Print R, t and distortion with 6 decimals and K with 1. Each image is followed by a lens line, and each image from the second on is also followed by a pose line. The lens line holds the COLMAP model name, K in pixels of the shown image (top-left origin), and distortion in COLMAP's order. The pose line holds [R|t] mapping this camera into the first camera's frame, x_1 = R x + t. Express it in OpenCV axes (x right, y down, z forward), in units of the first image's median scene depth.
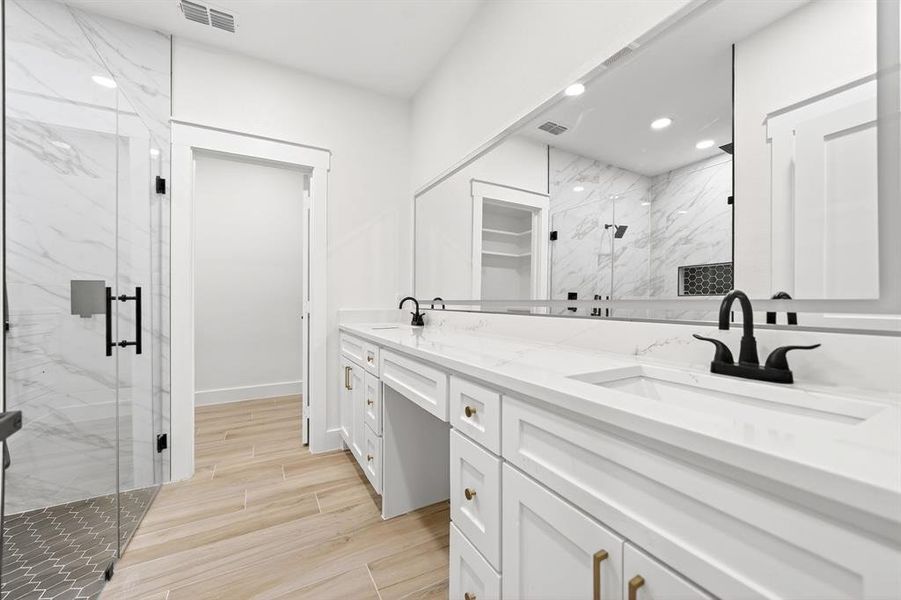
lens RADIAL K [[339.1, 0, 462.9], [0, 339.1, 300.4], [0, 0, 1]] dist [-0.007193, 0.000102]
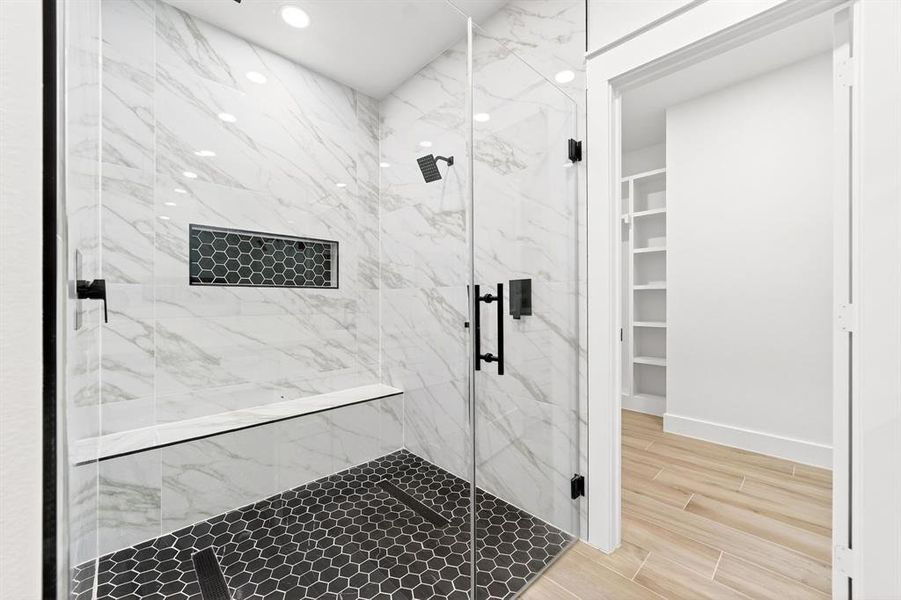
lens RADIAL K [[339.1, 0, 462.9], [0, 339.1, 300.4], [0, 0, 1]] dist [-0.007193, 0.000102]
pose [[0.210118, 0.000610, -0.977676, -0.196528], [0.005093, 0.999986, 0.001718, -0.002989], [0.977663, -0.005340, 0.210112, 0.582628]]
